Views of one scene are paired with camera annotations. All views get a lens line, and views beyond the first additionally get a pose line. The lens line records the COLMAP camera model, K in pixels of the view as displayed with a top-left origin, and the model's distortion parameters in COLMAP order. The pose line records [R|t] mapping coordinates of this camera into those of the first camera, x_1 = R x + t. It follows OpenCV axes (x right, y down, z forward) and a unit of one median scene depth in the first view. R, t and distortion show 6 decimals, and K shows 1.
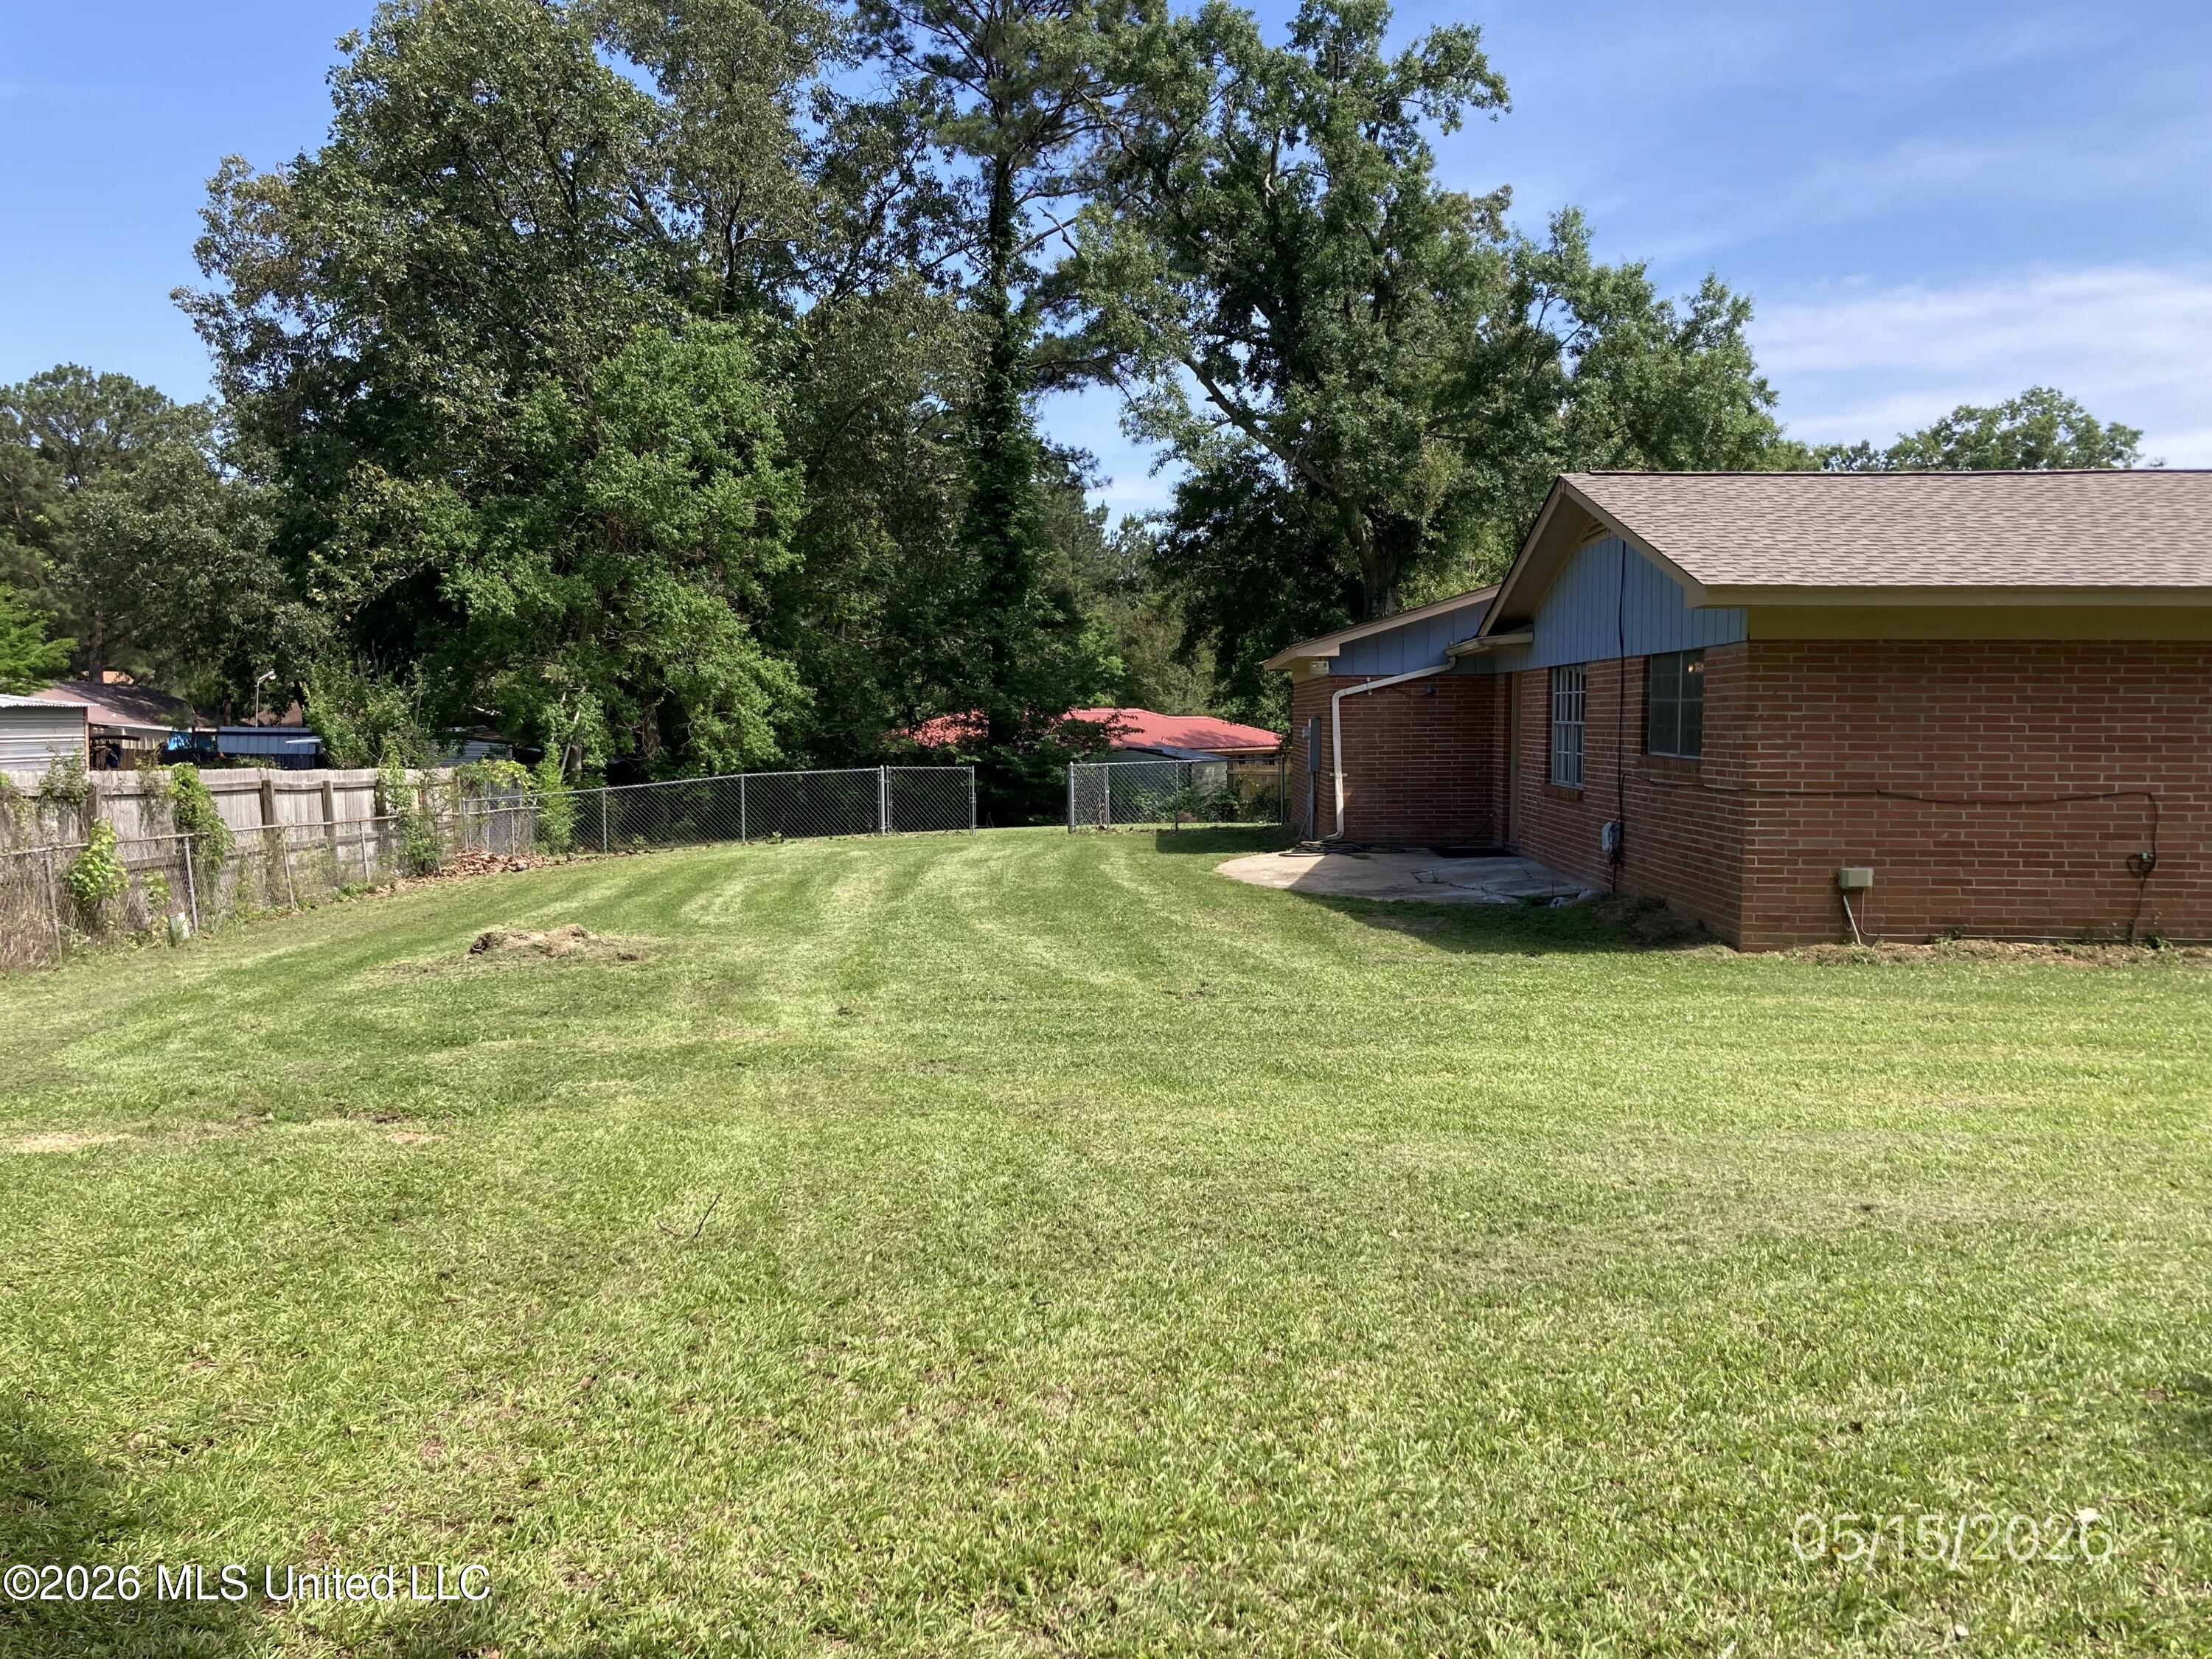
lens RADIAL K [[1789.8, 0, 1106.0], [0, 1789.8, 829.5], [0, 0, 1]] dist [0.007844, 0.004949]
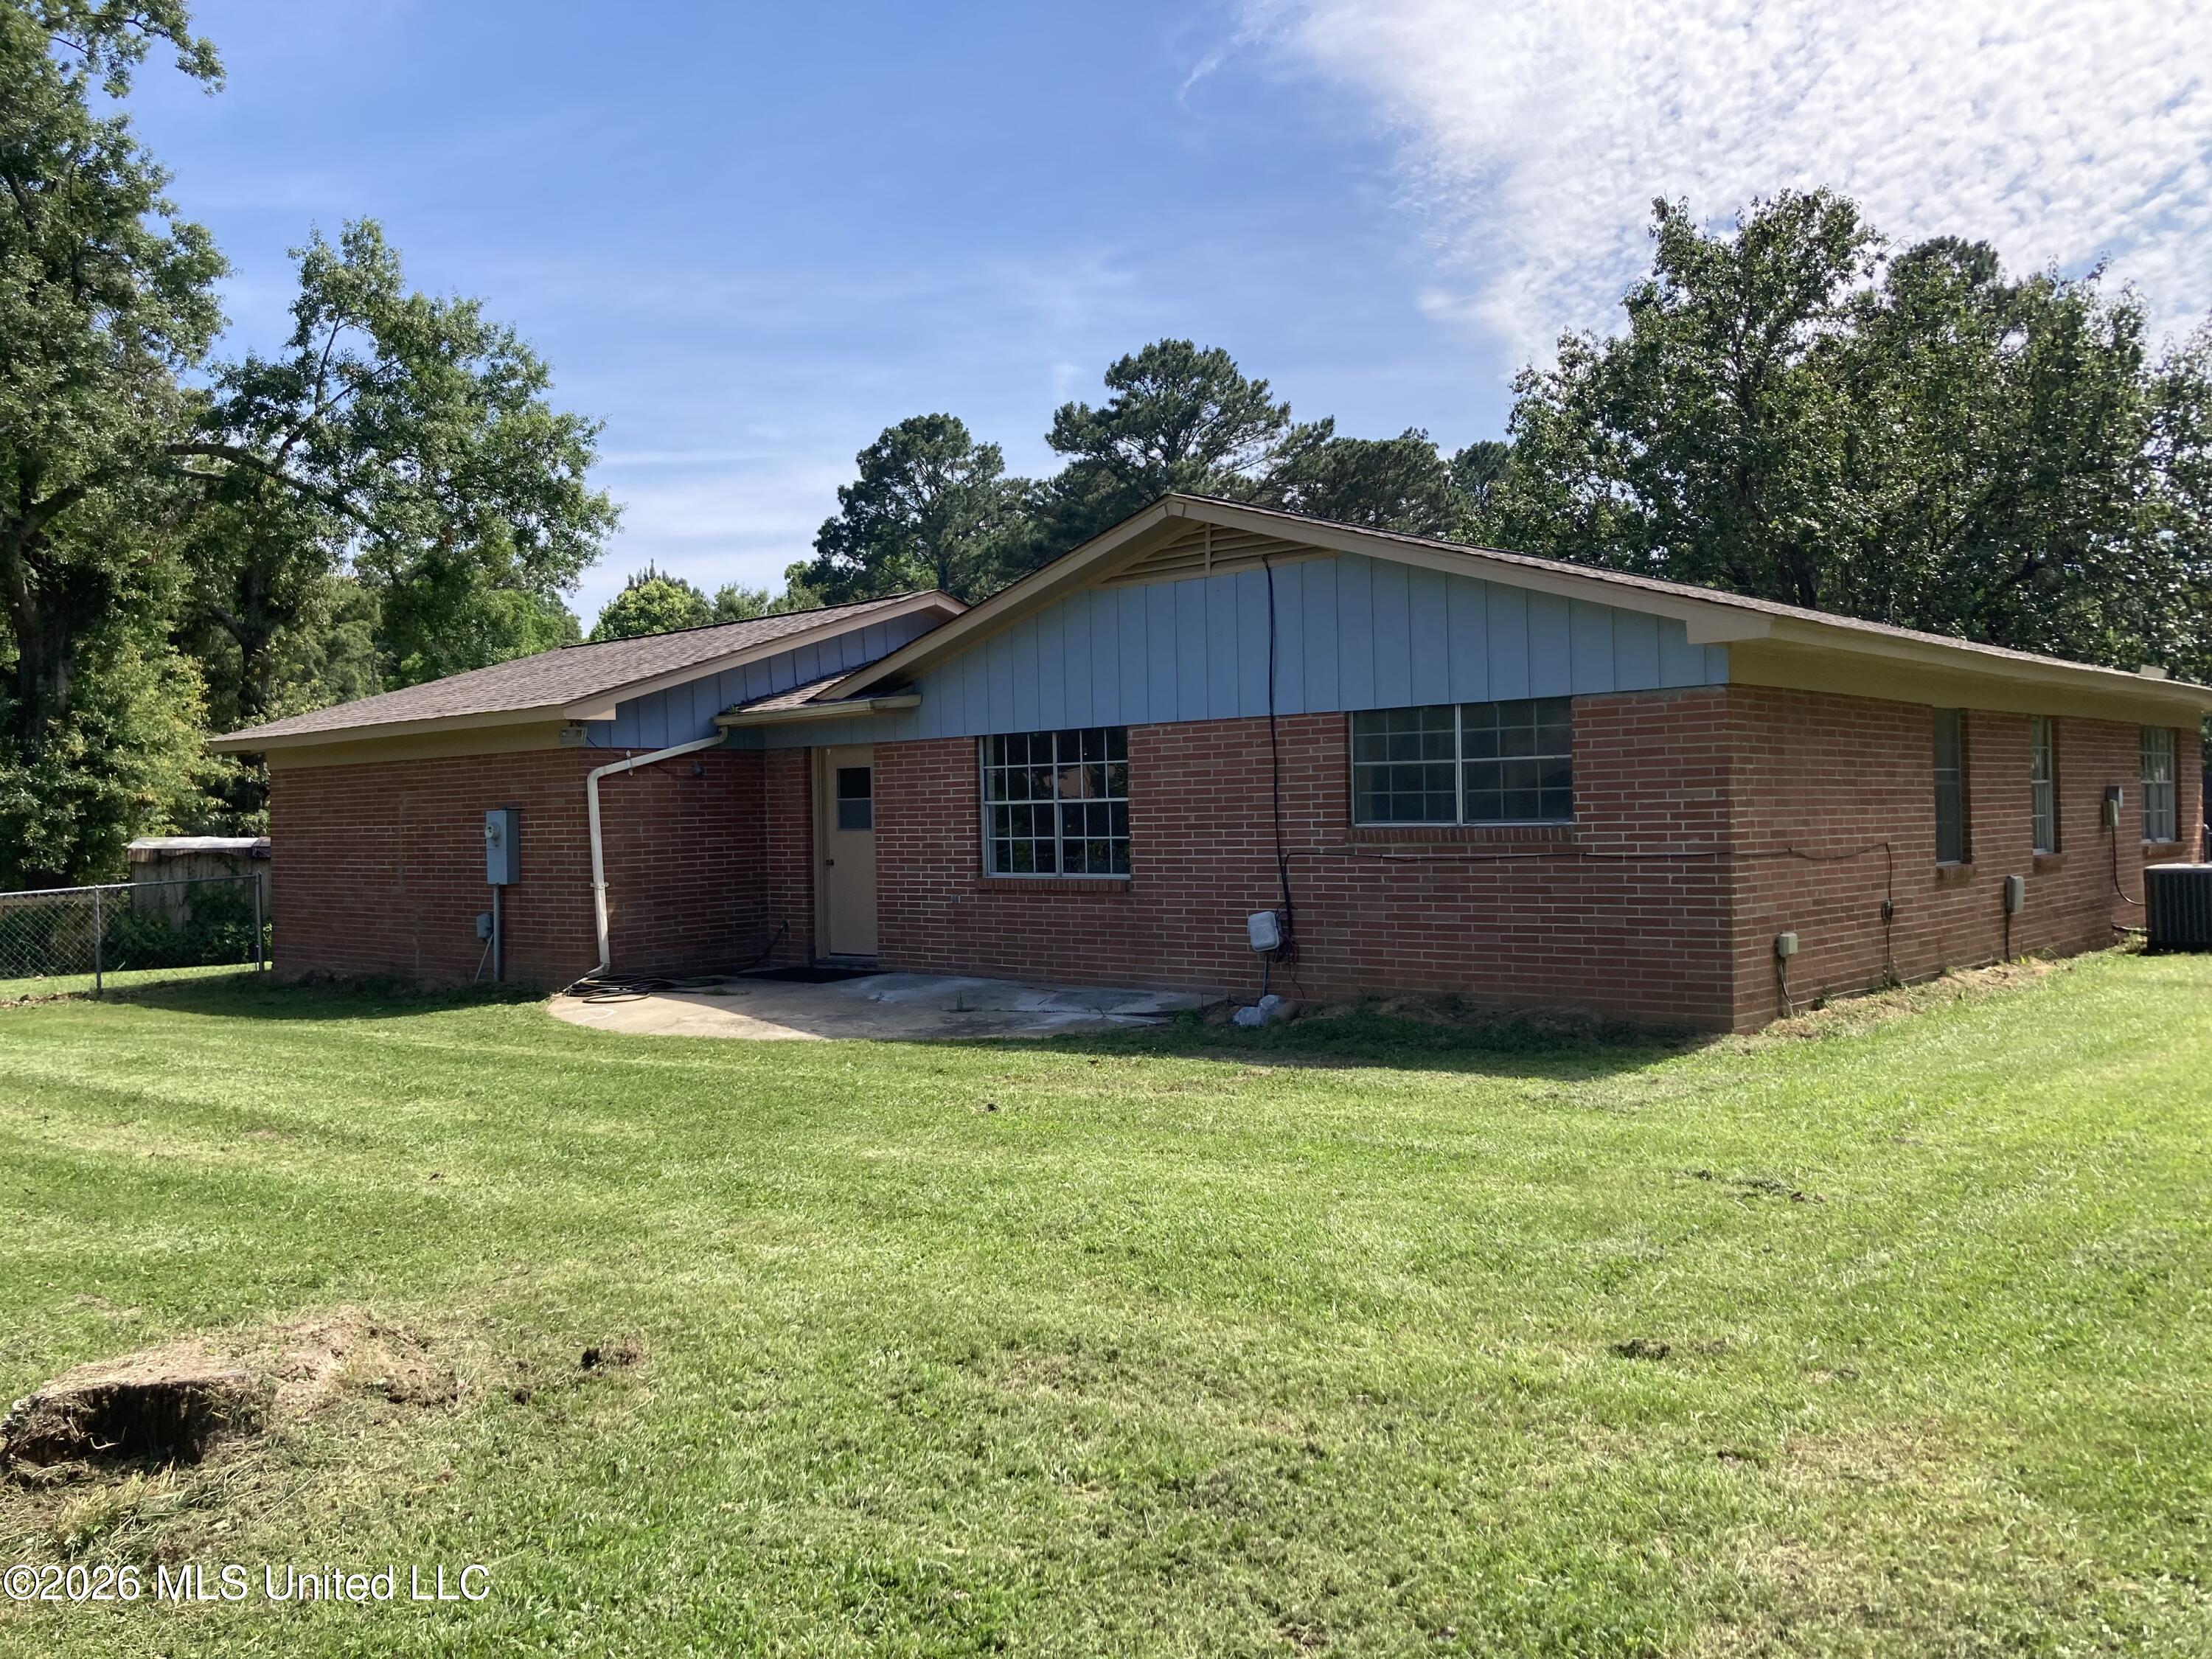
lens RADIAL K [[1789.8, 0, 1106.0], [0, 1789.8, 829.5], [0, 0, 1]] dist [0.007844, 0.004949]
pose [[0.651026, -0.022388, 0.758726, -0.334277], [0.070928, 0.996986, -0.031441, -0.017952], [-0.755735, 0.074284, 0.650651, 0.423857]]
